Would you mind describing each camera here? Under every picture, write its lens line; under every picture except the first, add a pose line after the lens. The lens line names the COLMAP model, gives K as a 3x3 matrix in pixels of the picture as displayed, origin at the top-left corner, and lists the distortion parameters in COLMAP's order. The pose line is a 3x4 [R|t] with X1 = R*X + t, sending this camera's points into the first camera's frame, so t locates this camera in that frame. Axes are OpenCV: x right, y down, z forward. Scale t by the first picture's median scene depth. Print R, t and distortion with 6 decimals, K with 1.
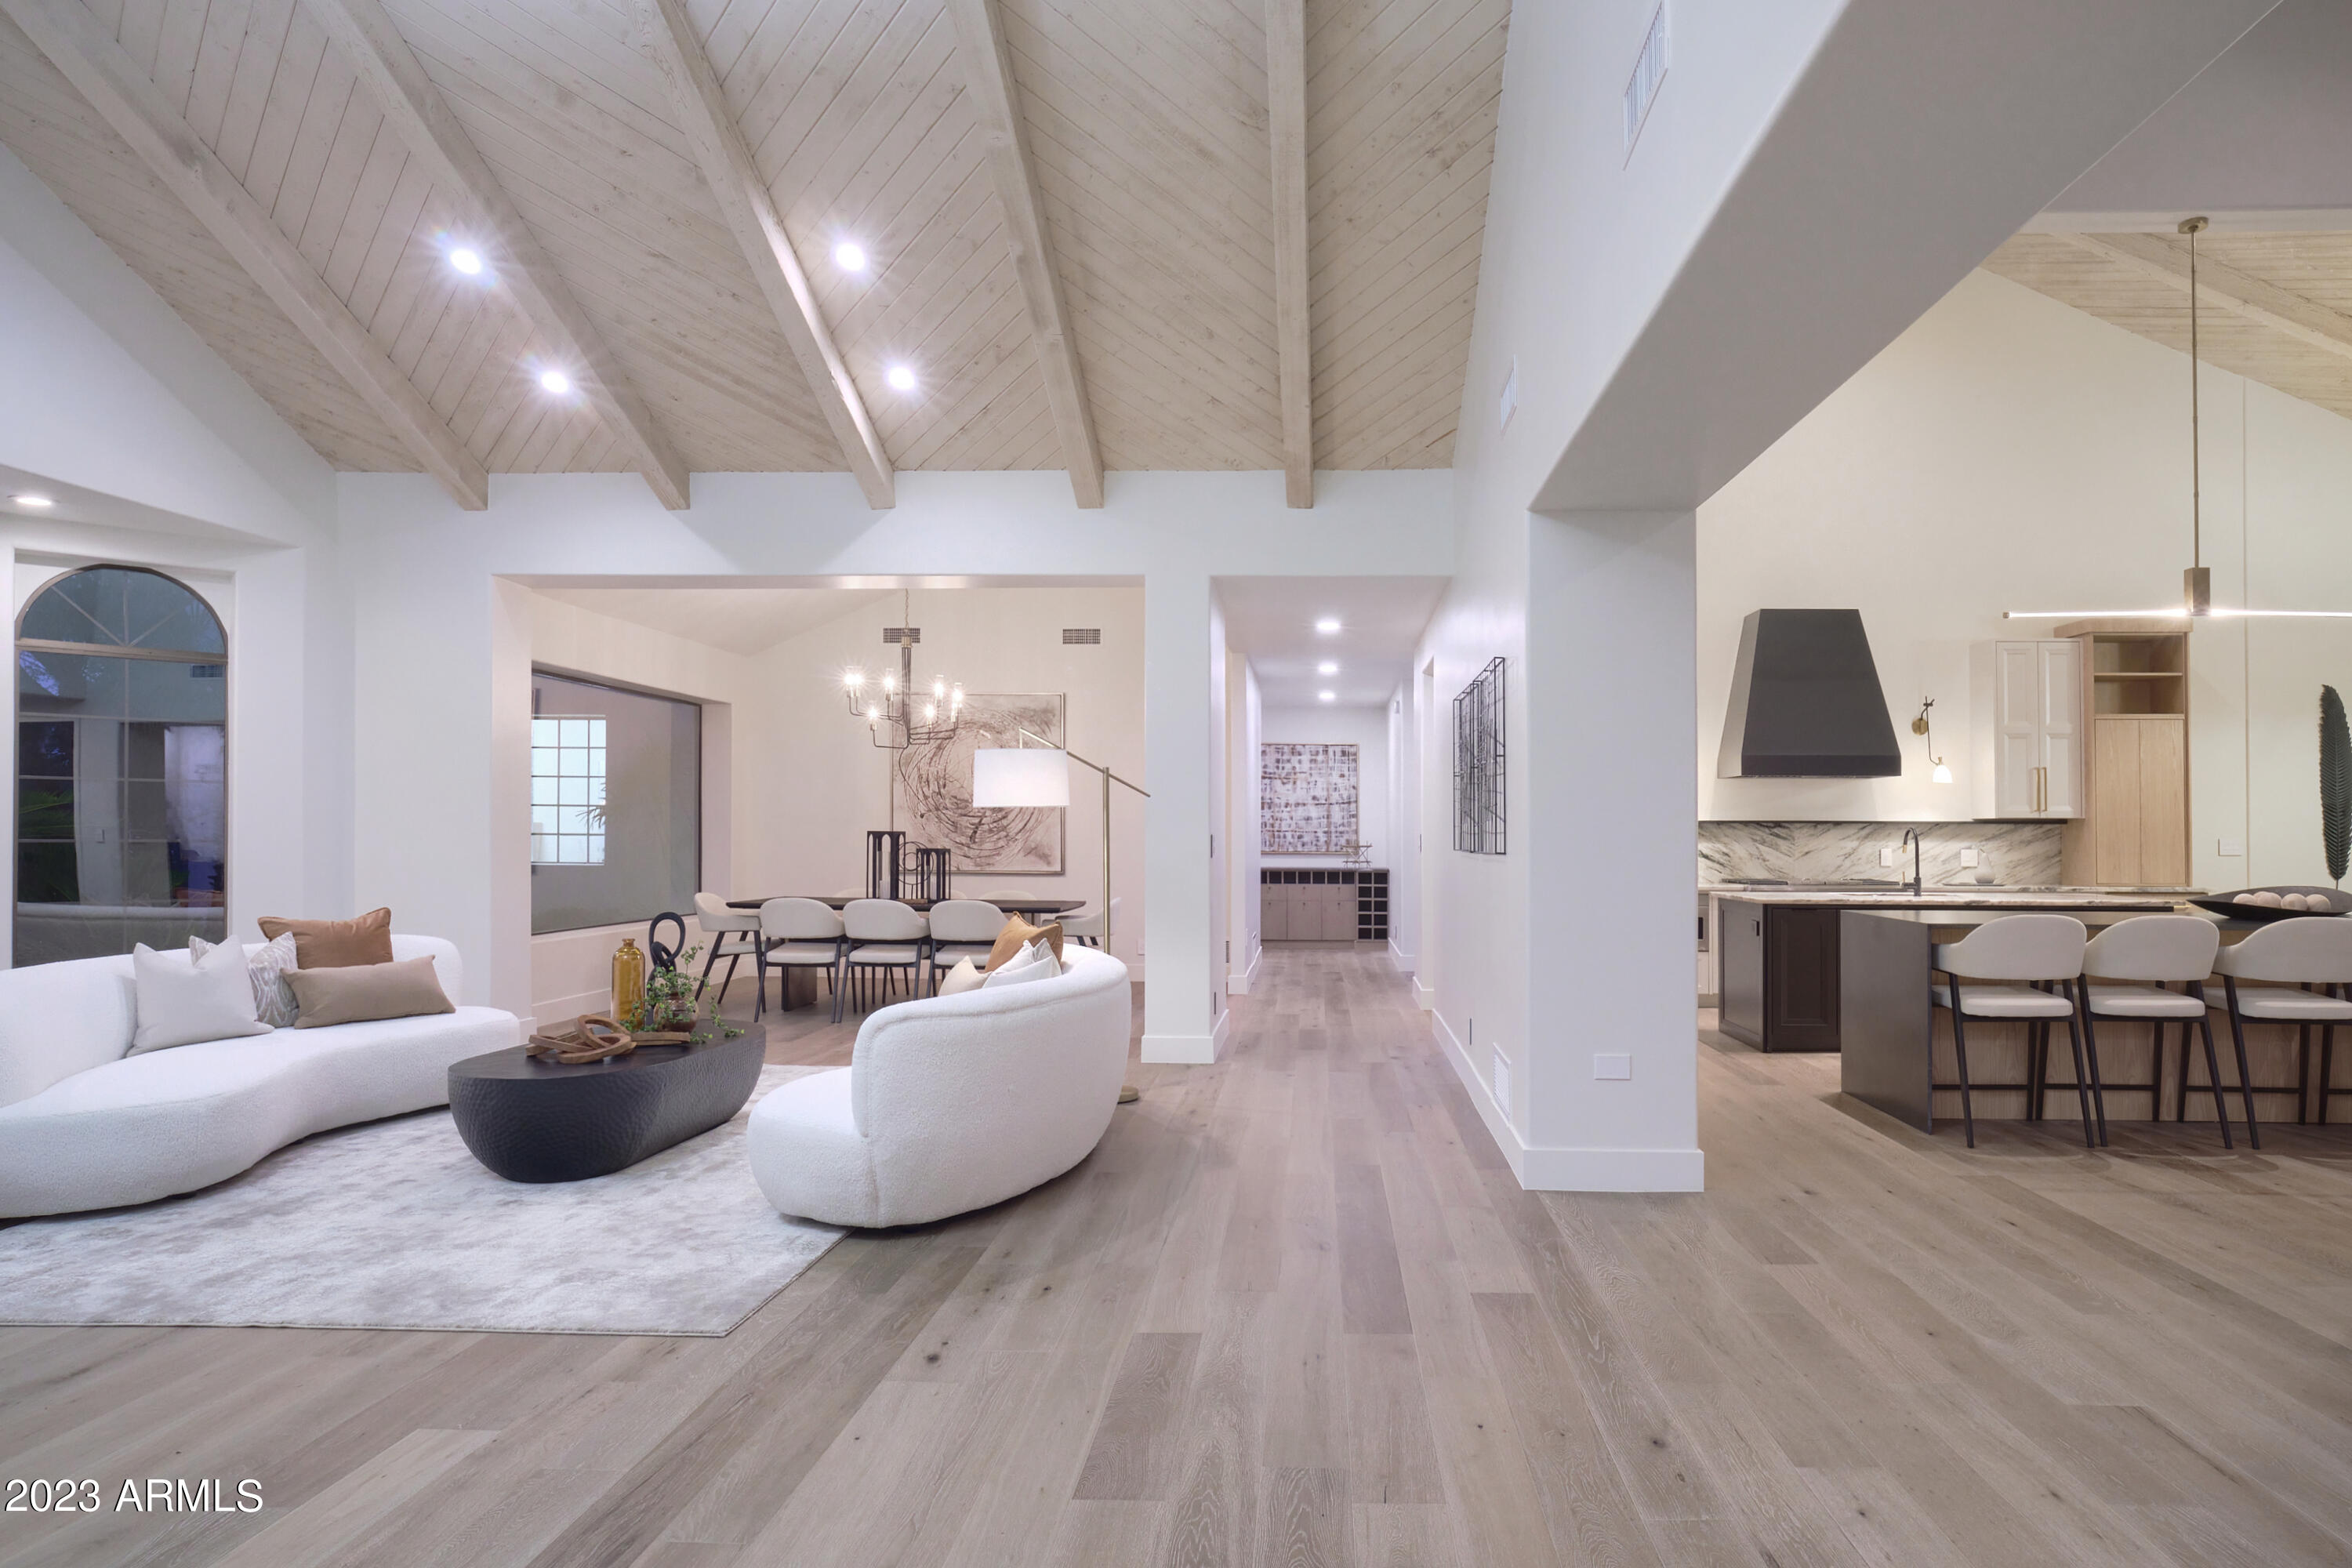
lens RADIAL K [[1426.2, 0, 1320.3], [0, 1426.2, 807.5], [0, 0, 1]] dist [-0.058264, 0.039504]
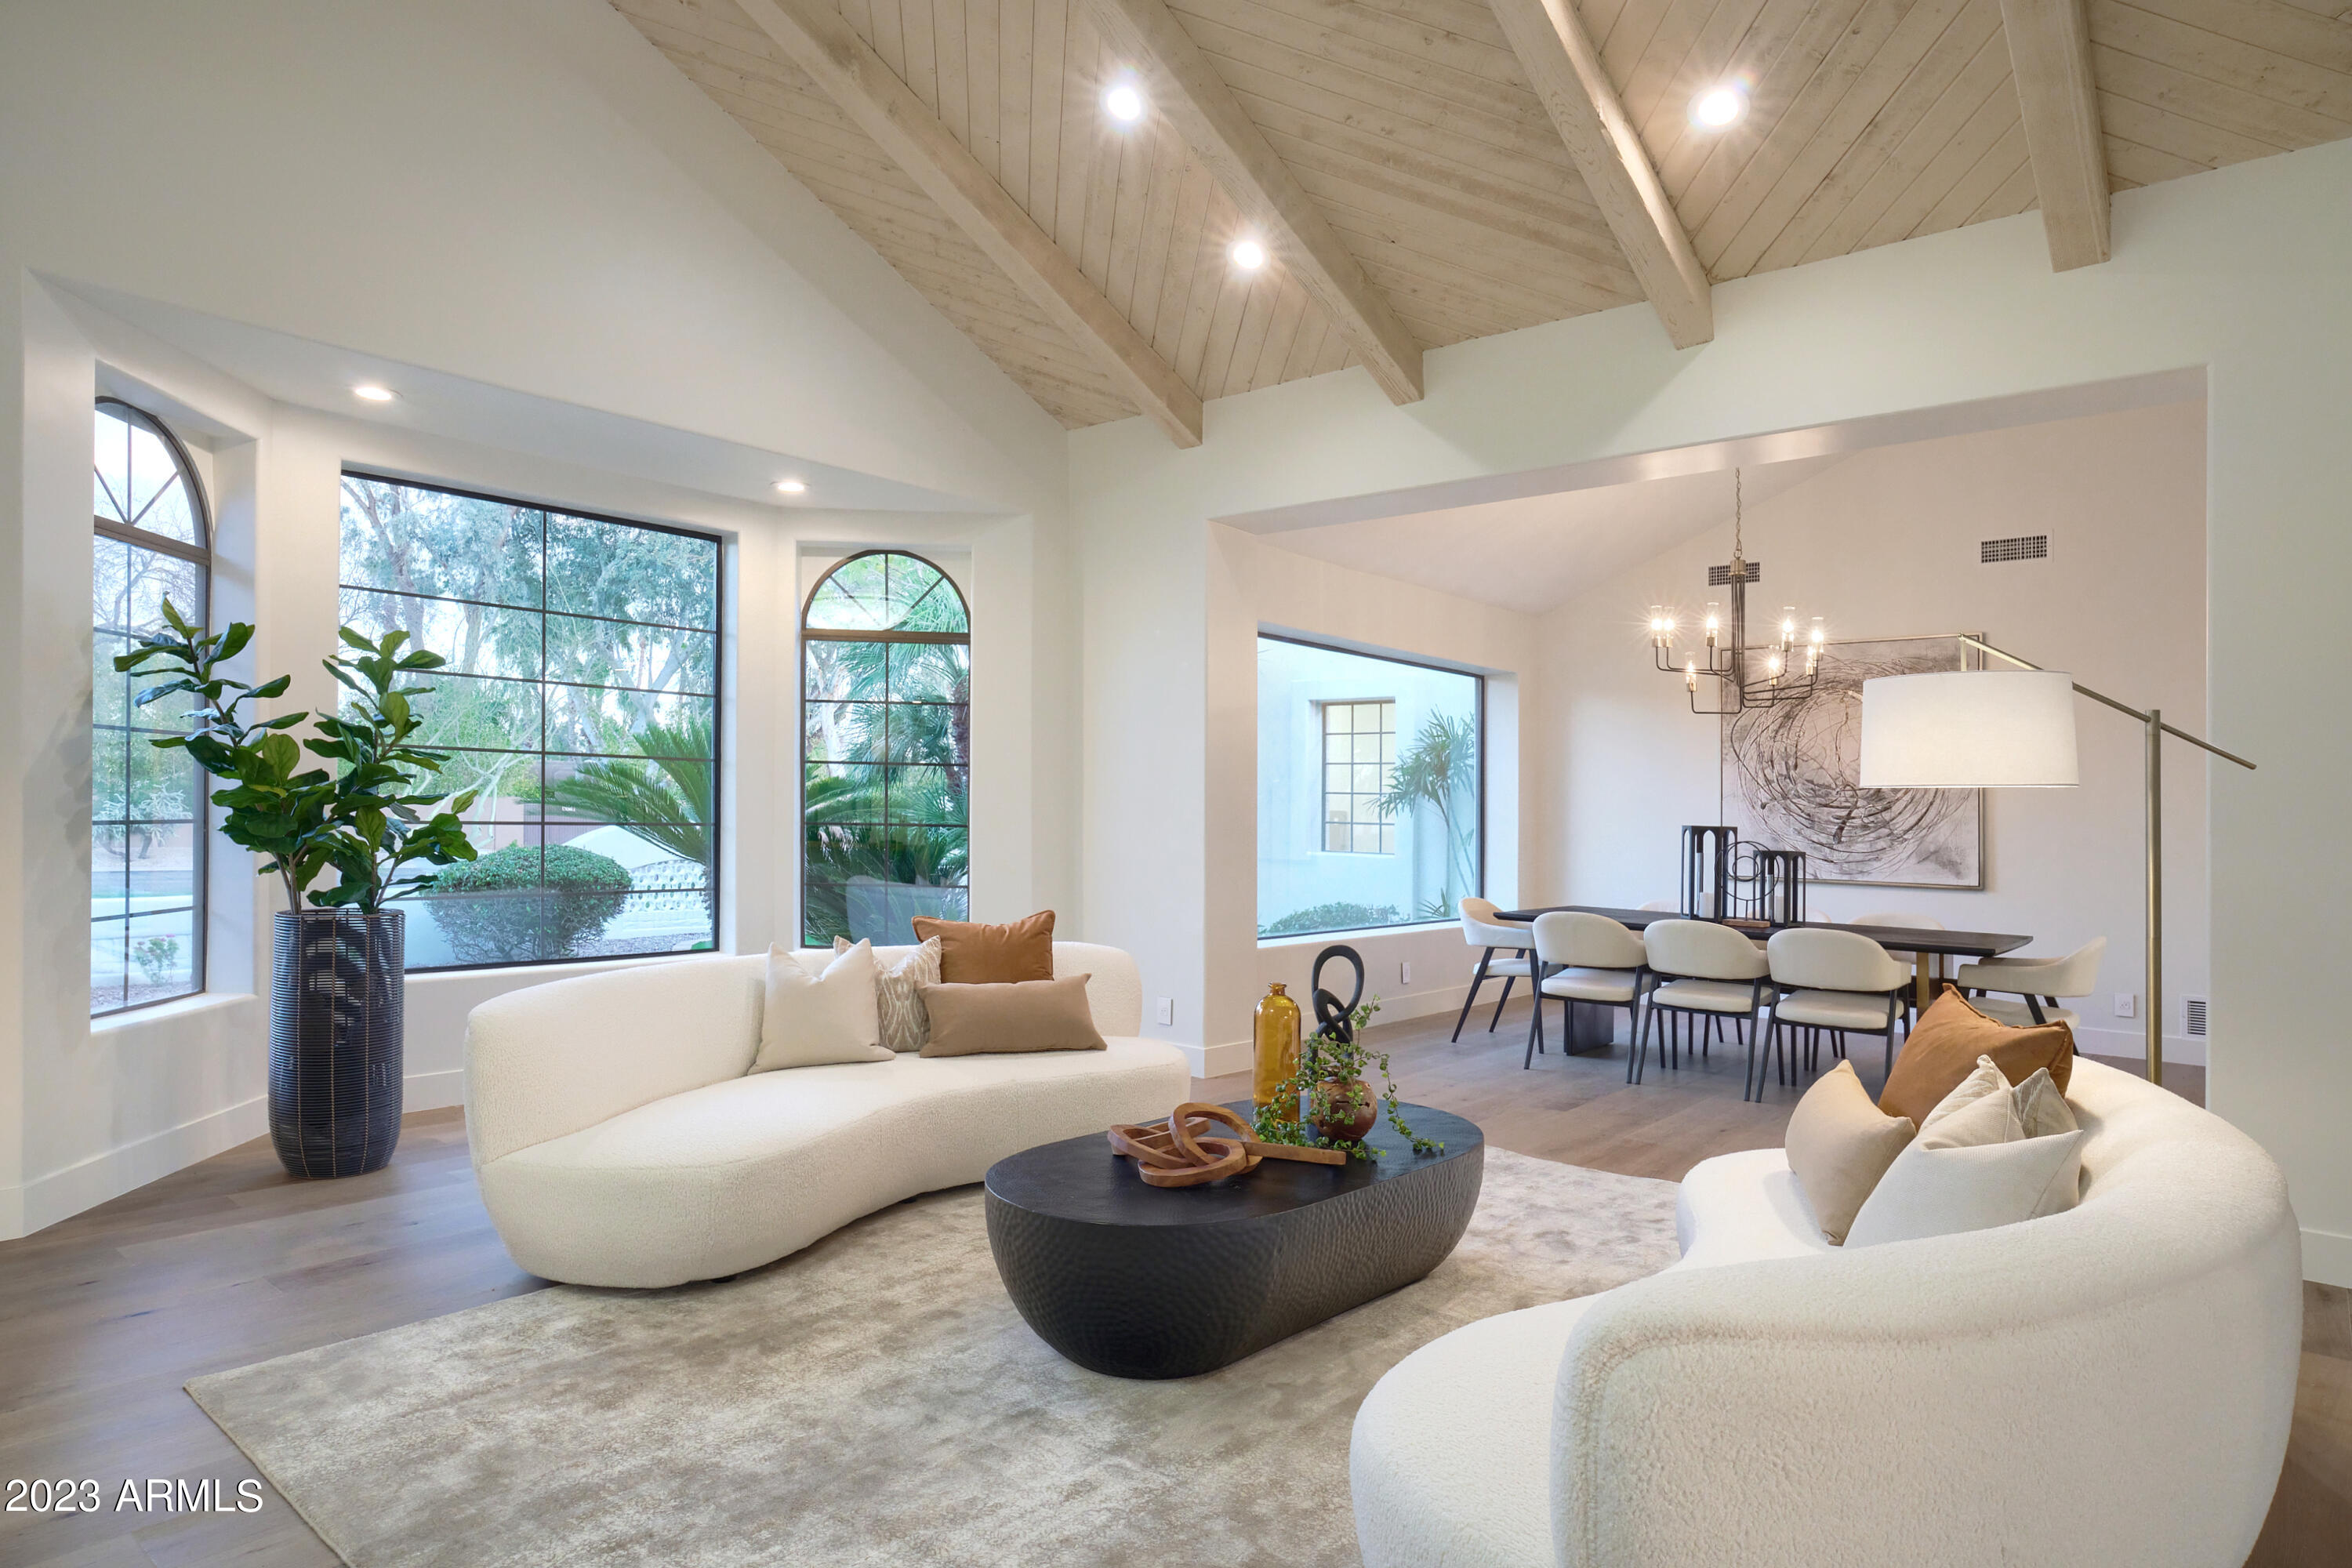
lens RADIAL K [[1453.4, 0, 974.8], [0, 1453.4, 793.2], [0, 0, 1]] dist [-0.032298, 0.028659]
pose [[0.715033, -0.001190, -0.699090, -0.082401], [-0.001675, 0.999993, -0.003414, 0.004340], [0.699089, 0.003612, 0.715025, 0.299652]]
